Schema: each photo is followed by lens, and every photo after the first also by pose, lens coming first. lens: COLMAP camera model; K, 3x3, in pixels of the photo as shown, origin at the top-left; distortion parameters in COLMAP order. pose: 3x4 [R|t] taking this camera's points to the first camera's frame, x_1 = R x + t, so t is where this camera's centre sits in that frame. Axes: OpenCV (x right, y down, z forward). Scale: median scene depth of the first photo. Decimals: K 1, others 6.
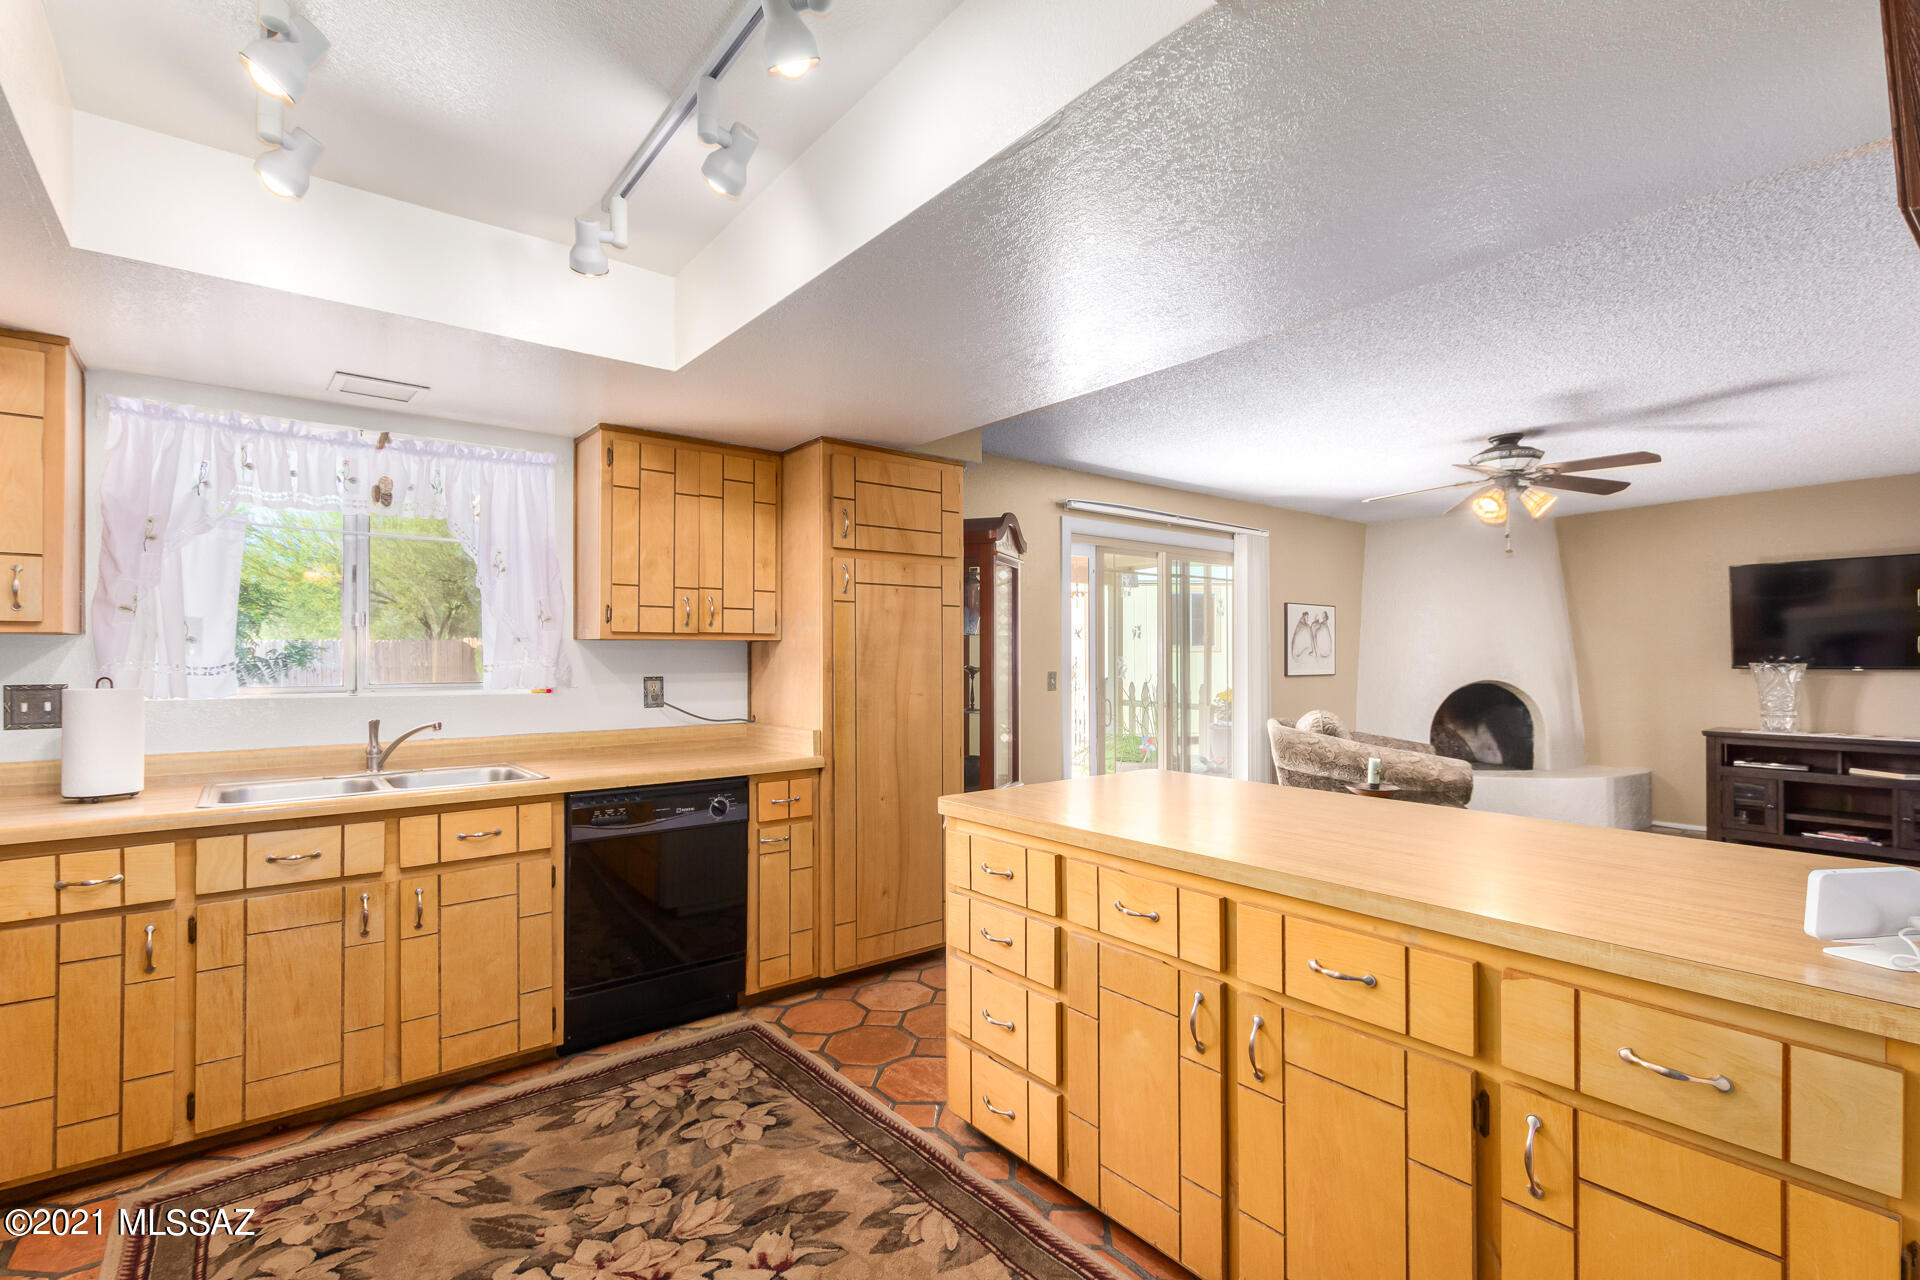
lens RADIAL K [[874.9, 0, 969.4], [0, 874.9, 653.6], [0, 0, 1]] dist [0.020758, -0.008085]
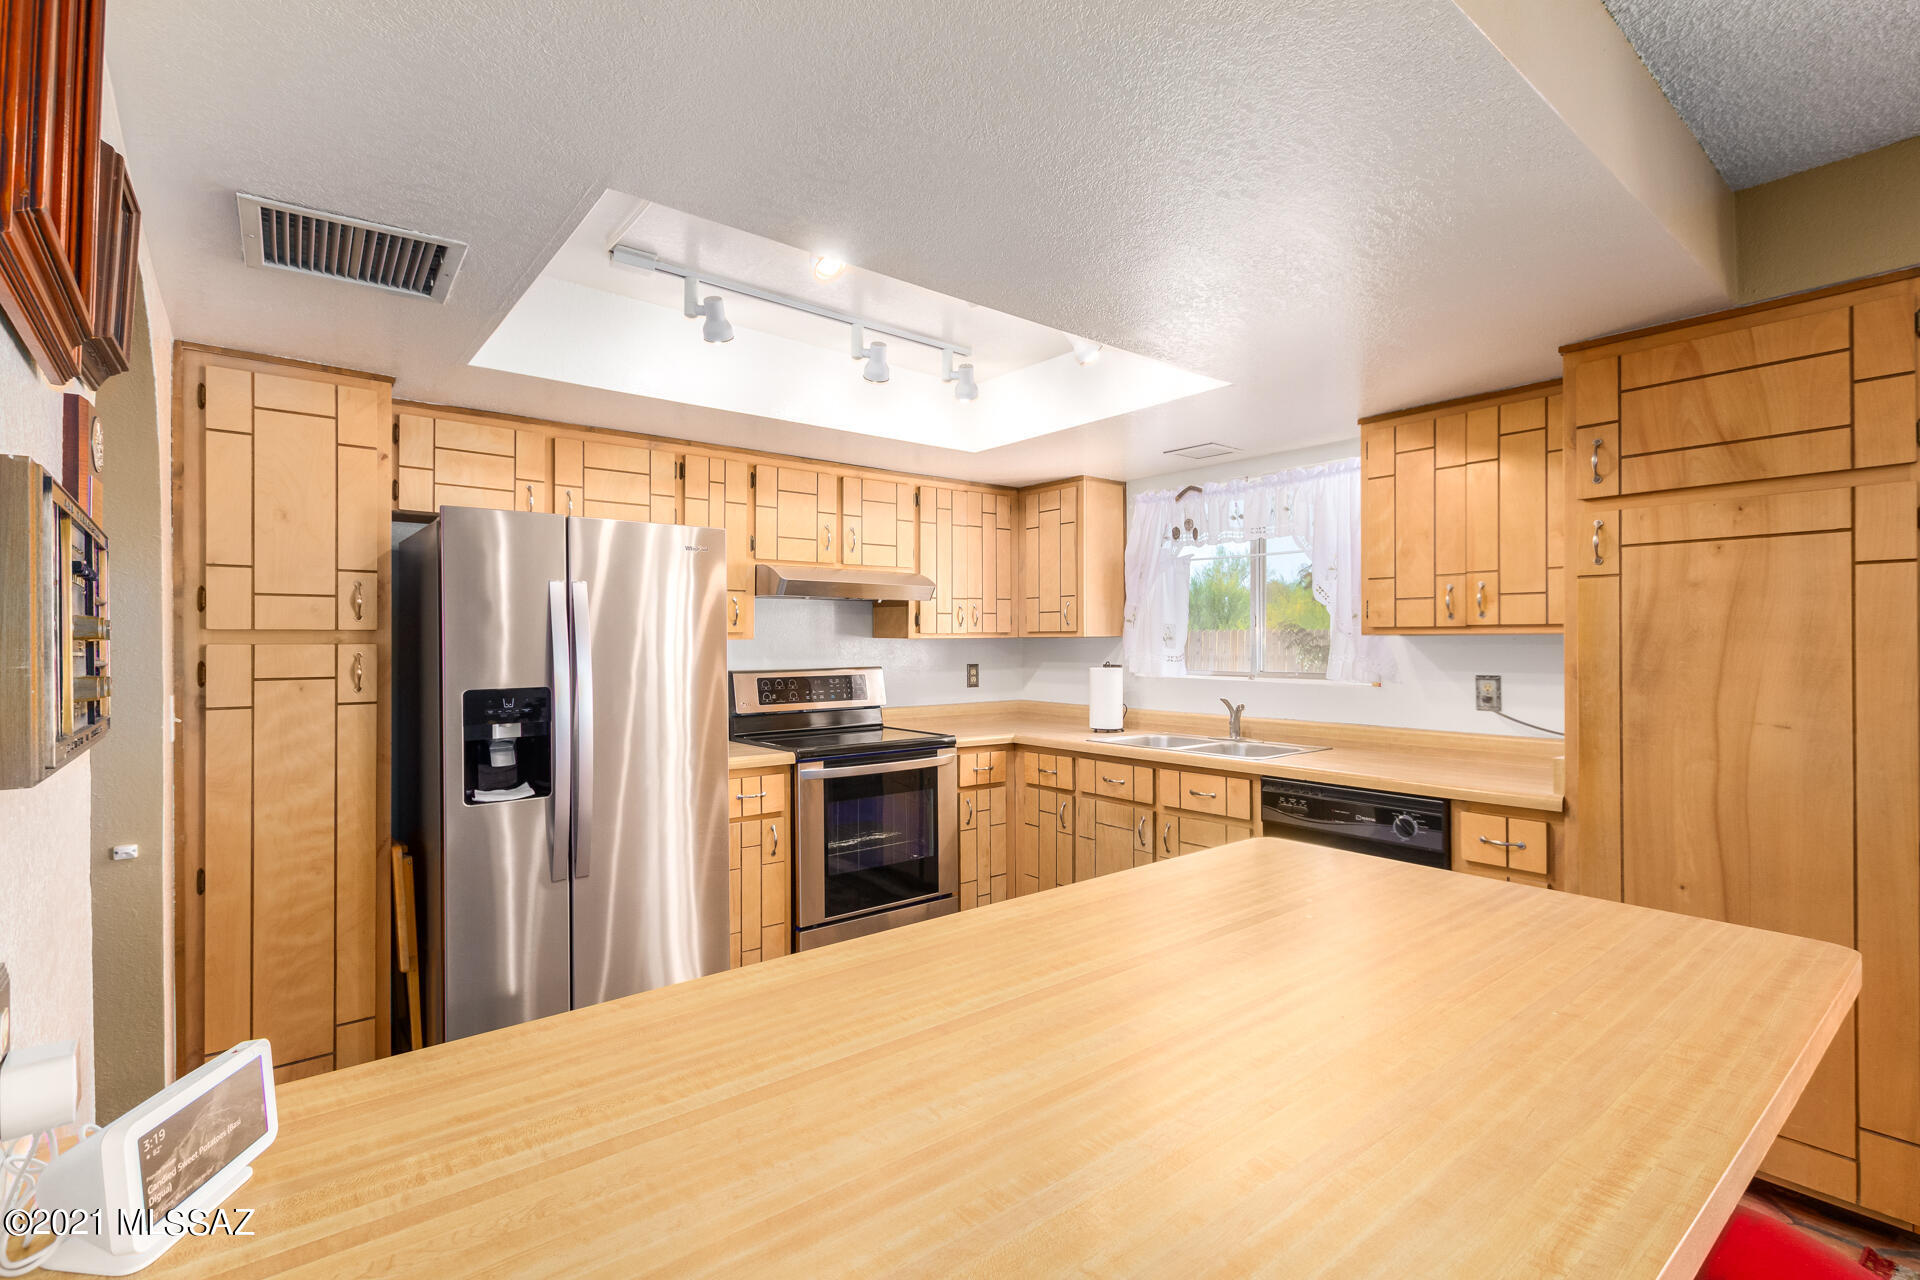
lens RADIAL K [[870.4, 0, 960.0], [0, 870.4, 640.0], [0, 0, 1]] dist [0.000904, -0.000170]
pose [[0.008041, 0.000208, -0.999968, 0.624030], [0.005044, 0.999987, 0.000249, -0.014763], [0.999955, -0.005046, 0.008039, 0.591106]]
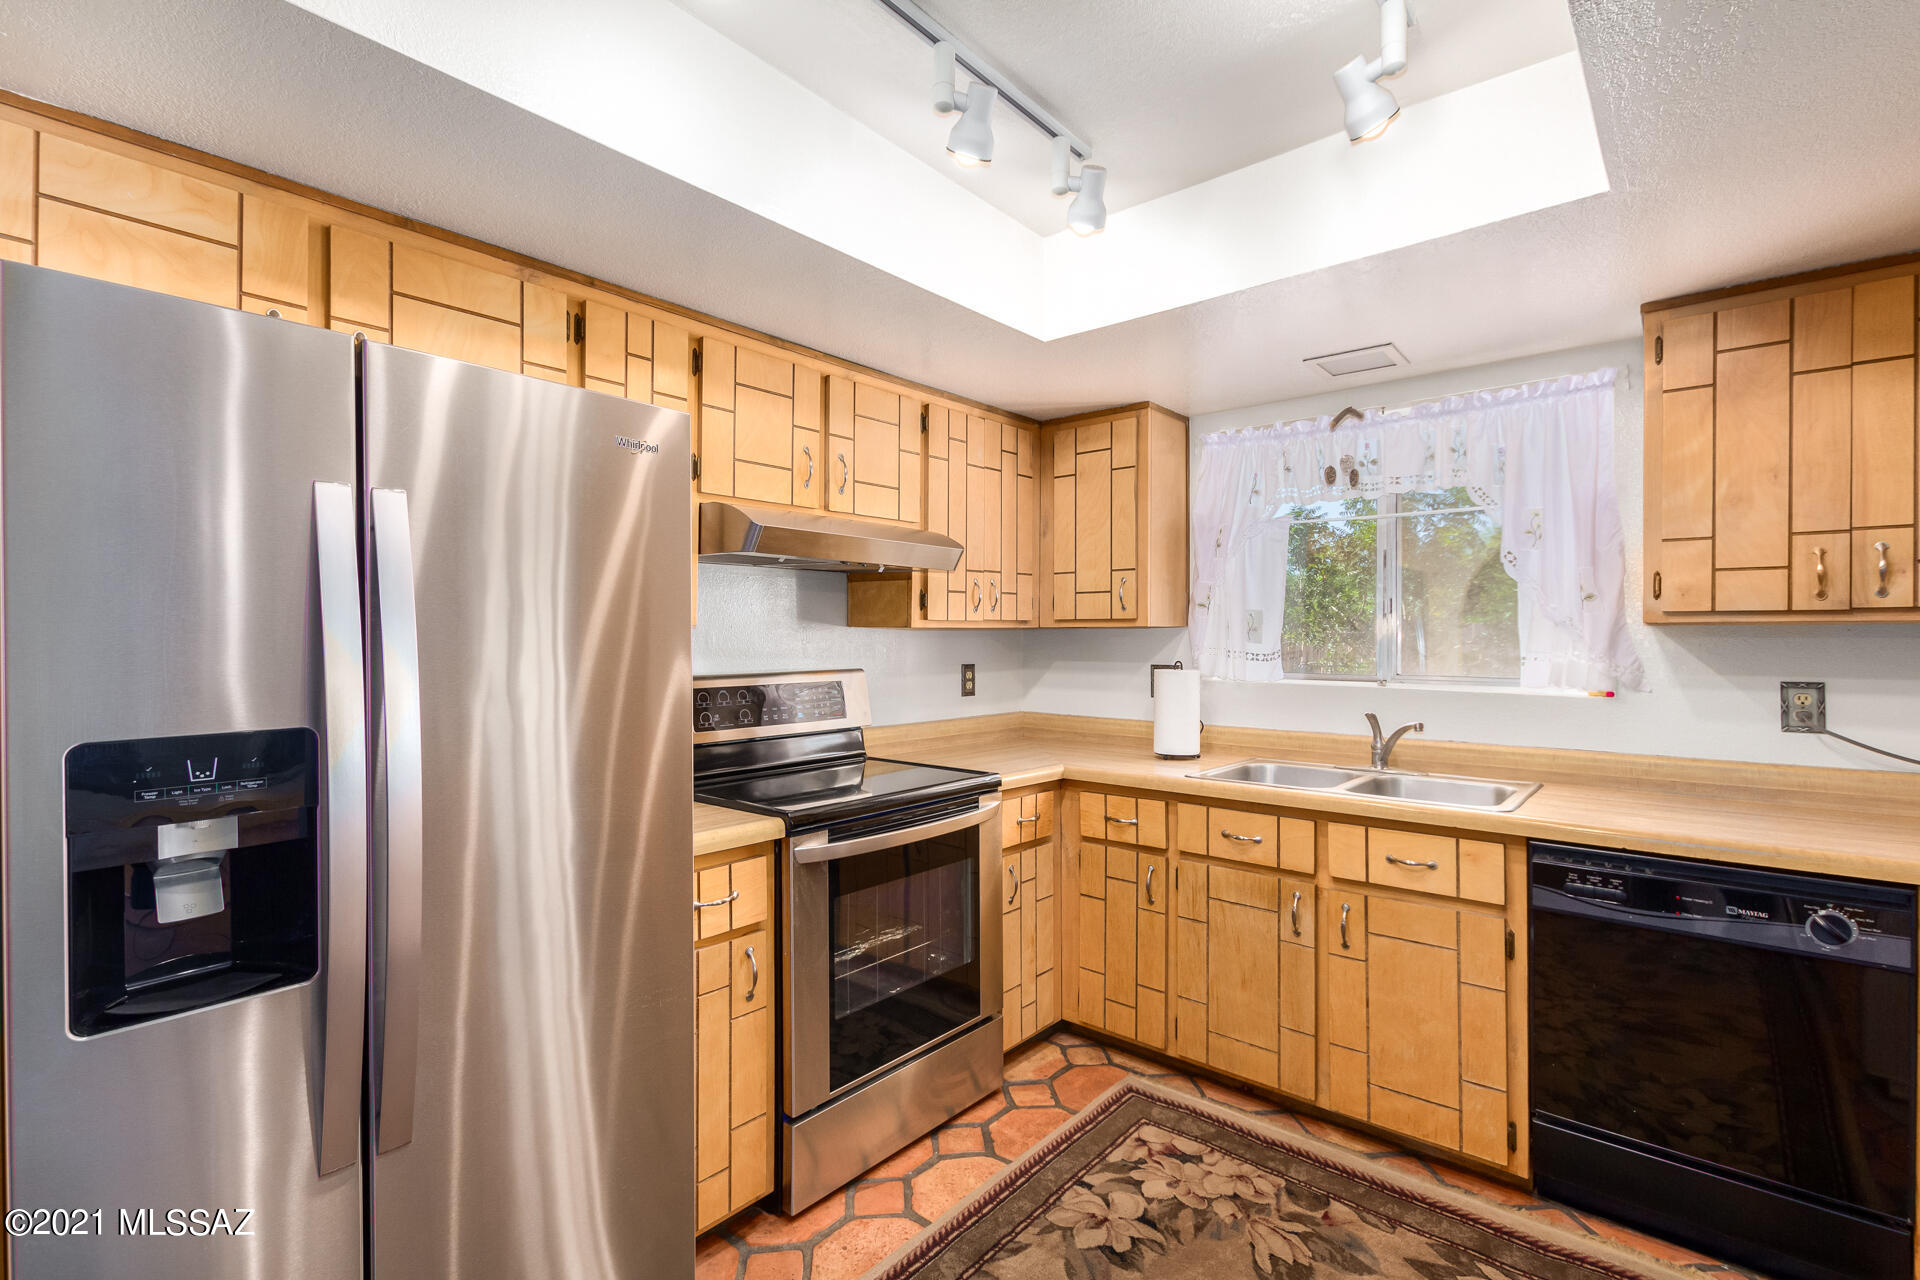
lens RADIAL K [[879.2, 0, 952.3], [0, 879.2, 633.7], [0, 0, 1]] dist [0.001187, -0.000574]
pose [[0.182730, -0.000665, -0.983163, 0.166477], [0.001575, 0.999999, -0.000384, -0.010183], [0.983162, -0.001478, 0.182731, 0.386268]]
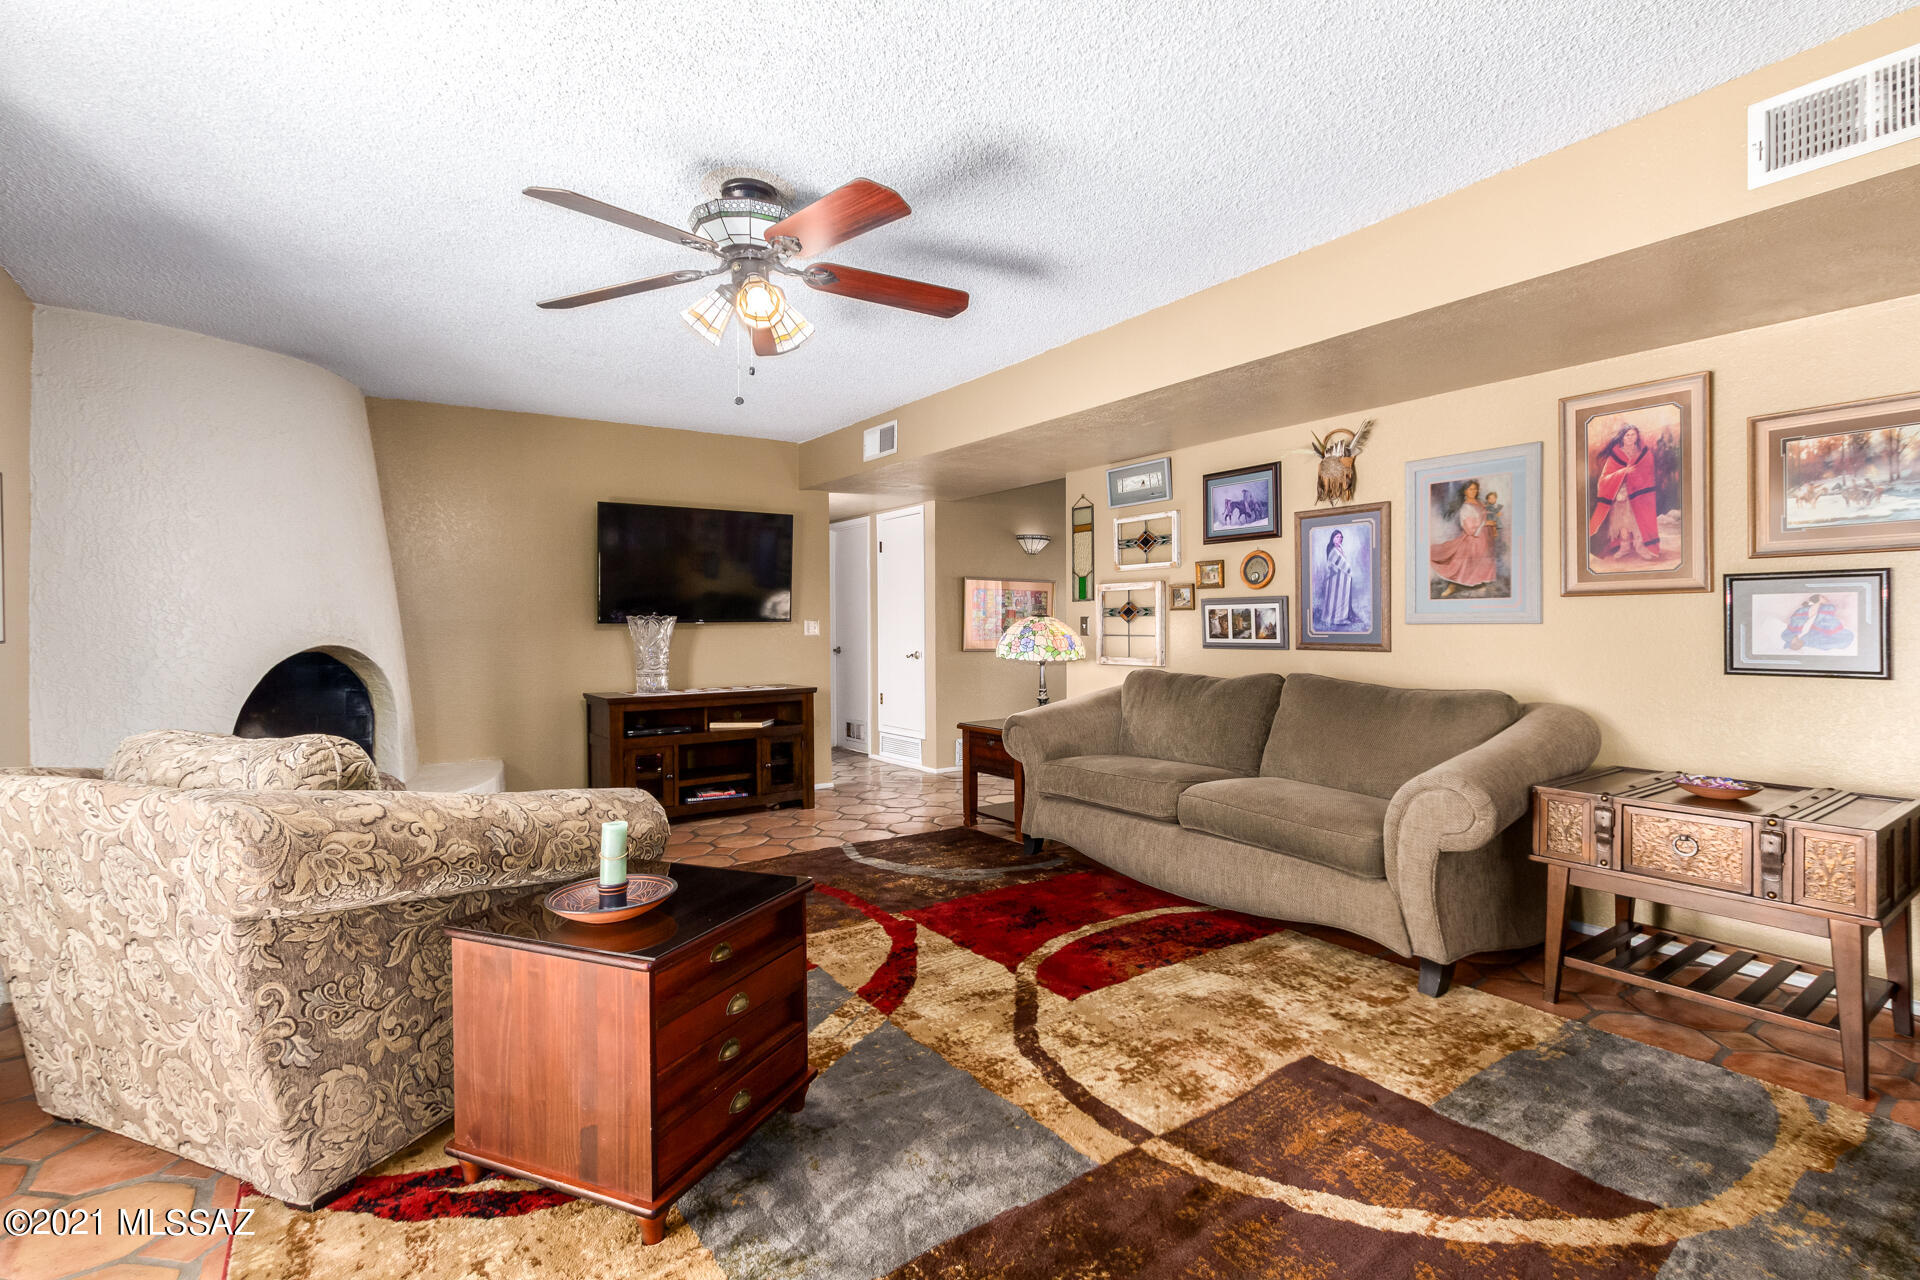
lens RADIAL K [[870.4, 0, 960.0], [0, 870.4, 640.0], [0, 0, 1]] dist [0.000904, -0.000170]
pose [[0.067318, -0.017955, 0.997570, 0.112906], [0.005326, 0.999830, 0.017637, 0.043896], [-0.997717, 0.004126, 0.067402, 1.302453]]
